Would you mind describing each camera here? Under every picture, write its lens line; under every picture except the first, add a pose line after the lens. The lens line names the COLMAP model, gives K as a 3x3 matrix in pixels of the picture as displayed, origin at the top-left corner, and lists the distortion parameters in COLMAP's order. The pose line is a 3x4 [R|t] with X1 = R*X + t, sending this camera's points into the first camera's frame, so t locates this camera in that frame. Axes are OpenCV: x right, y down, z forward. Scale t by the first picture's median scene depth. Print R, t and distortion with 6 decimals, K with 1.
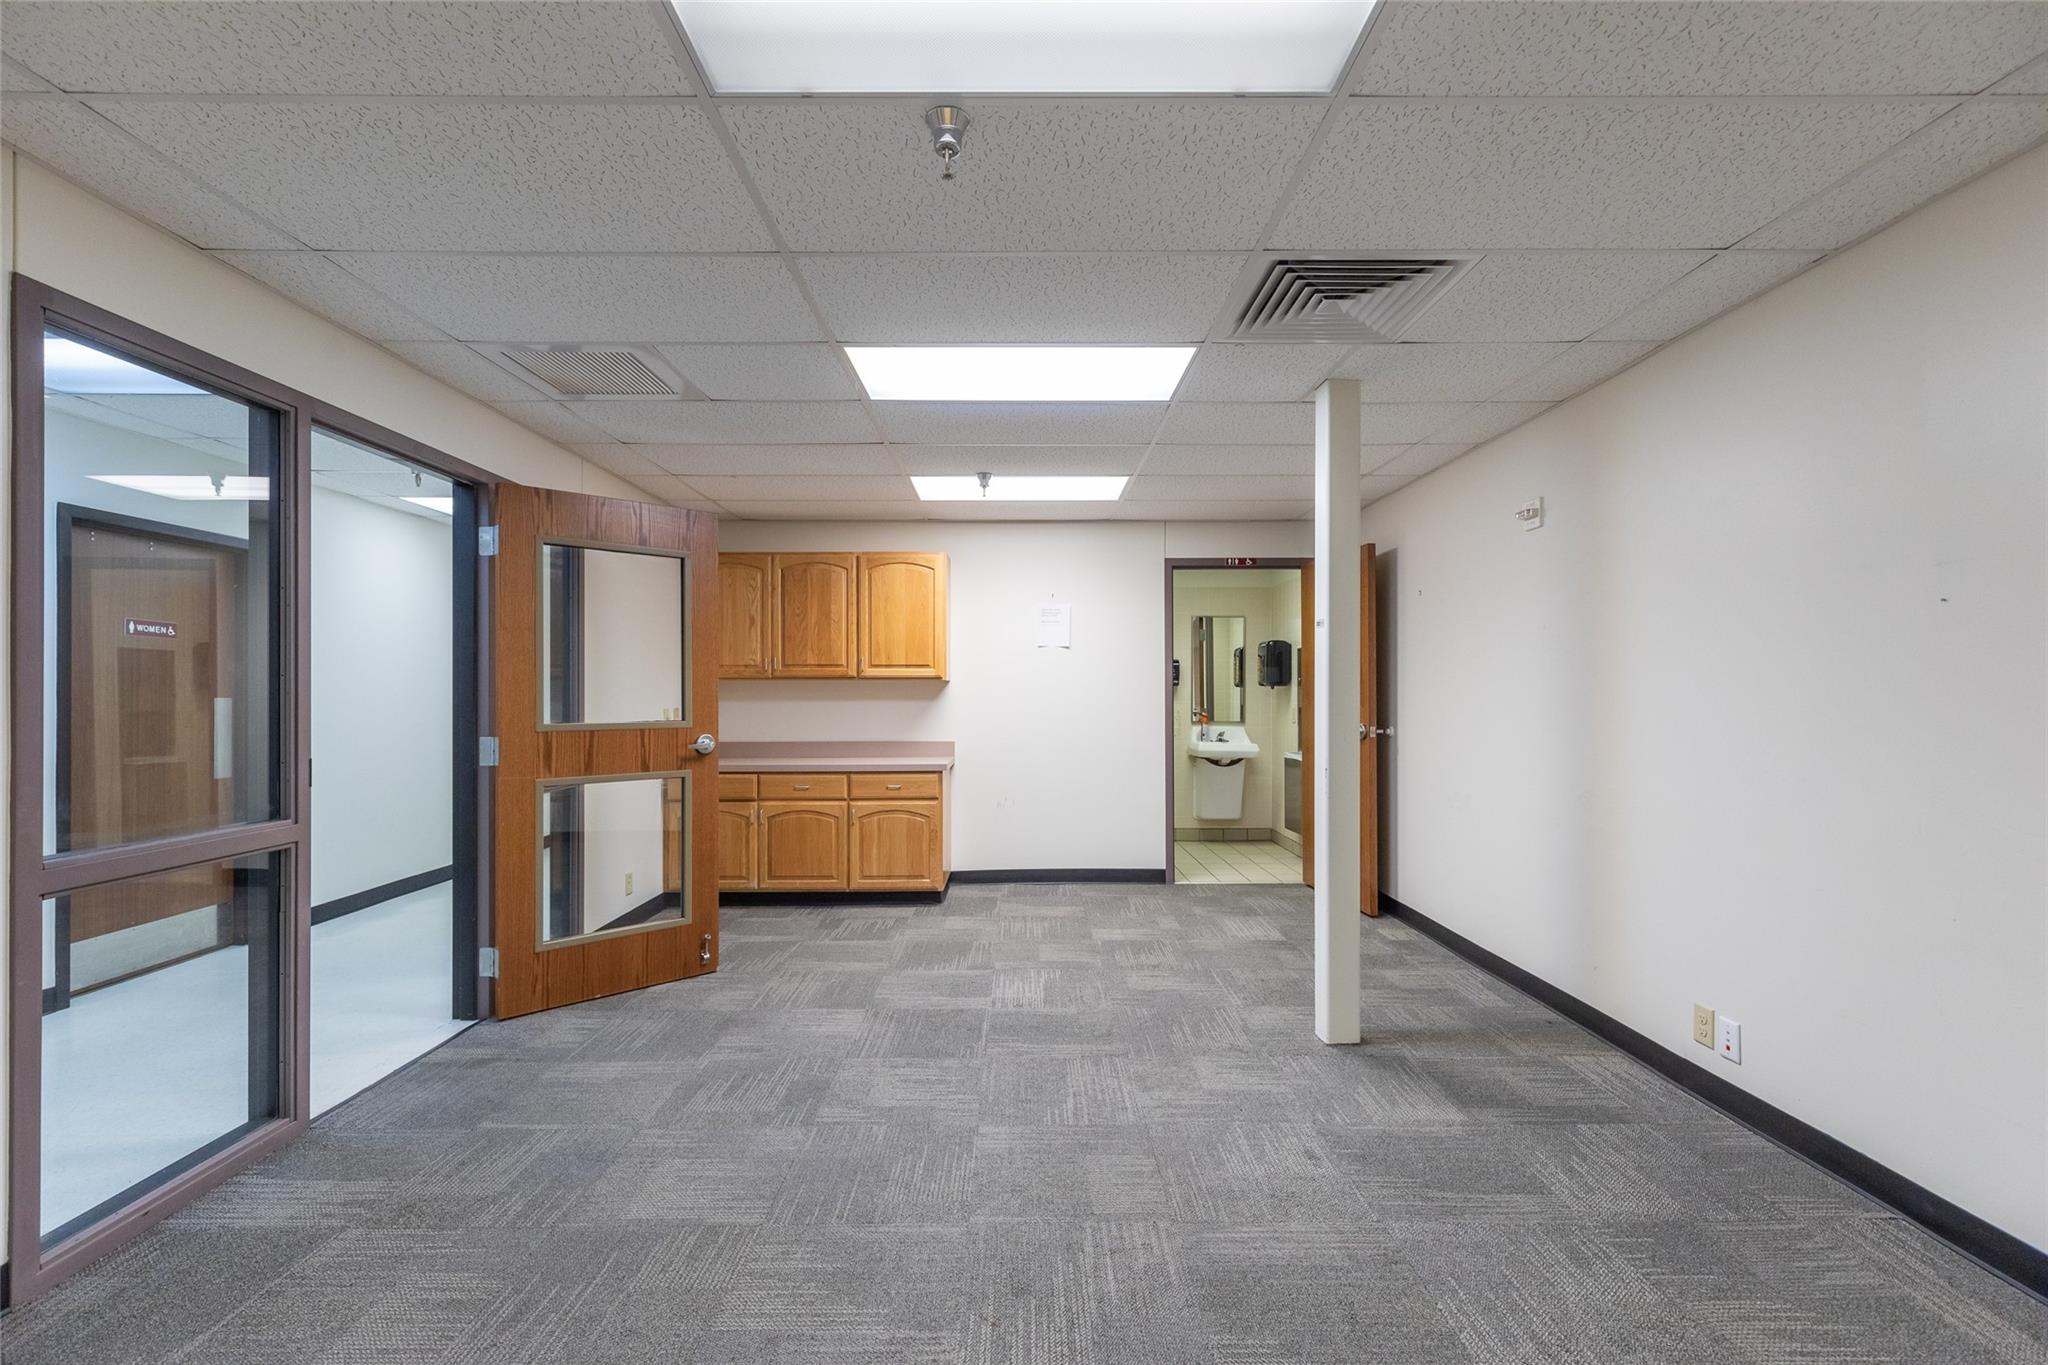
lens RADIAL K [[930.8, 0, 1026.0], [0, 930.8, 688.3], [0, 0, 1]] dist [0.000030, 0.000394]
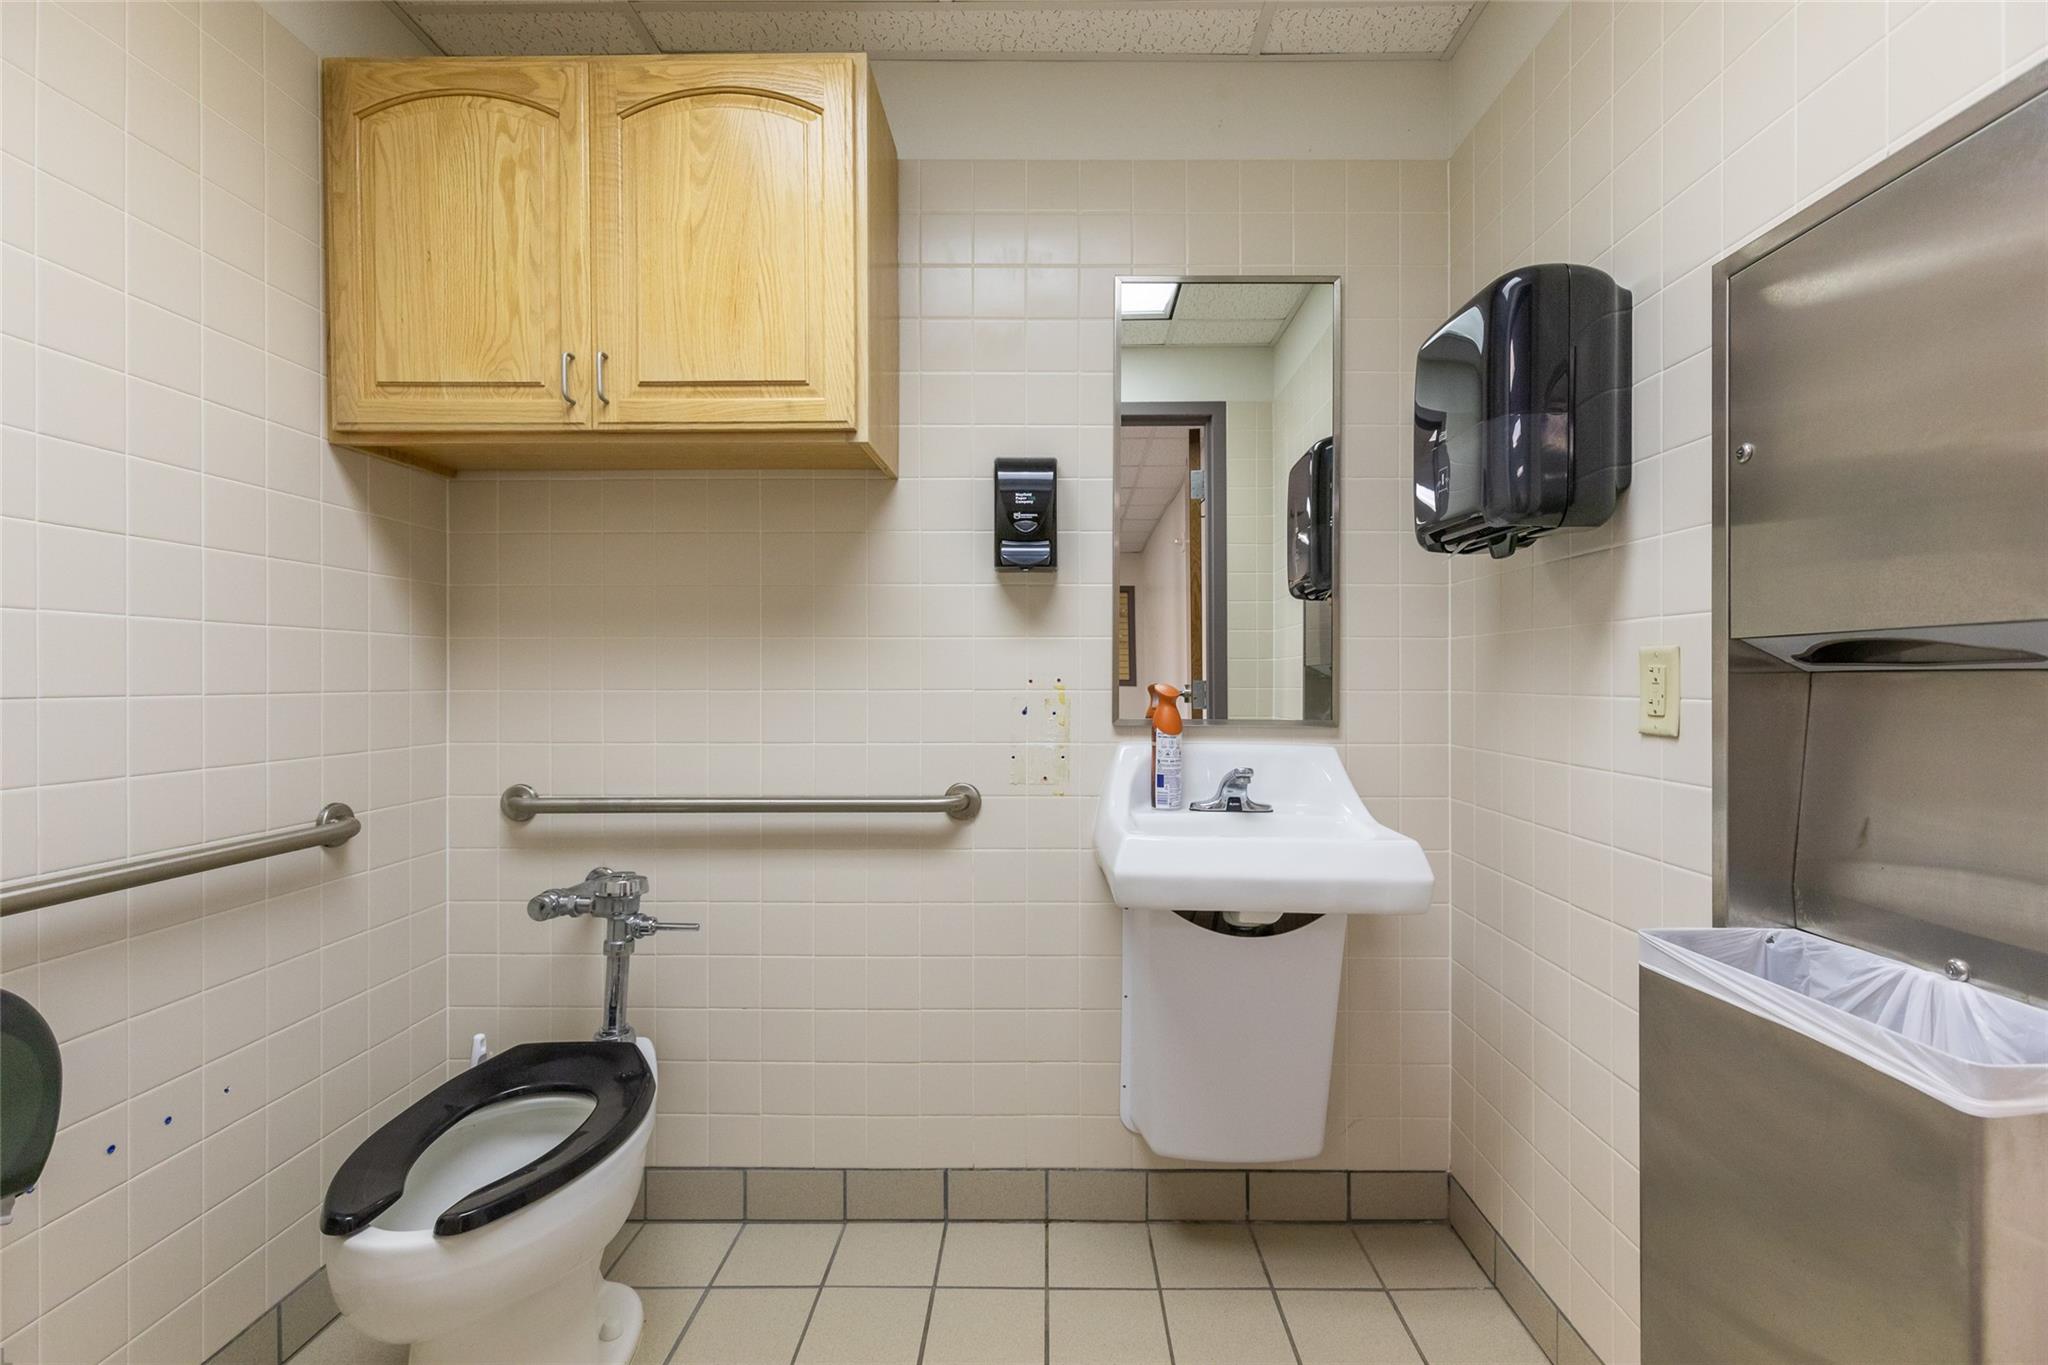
lens RADIAL K [[930.8, 0, 1027.8], [0, 930.8, 685.8], [0, 0, 1]] dist [0.000030, 0.000394]
pose [[0.999095, 0.006355, -0.042057, 0.166586], [-0.006218, 0.999975, 0.003392, 0.025955], [0.042078, -0.003128, 0.999109, 0.764590]]
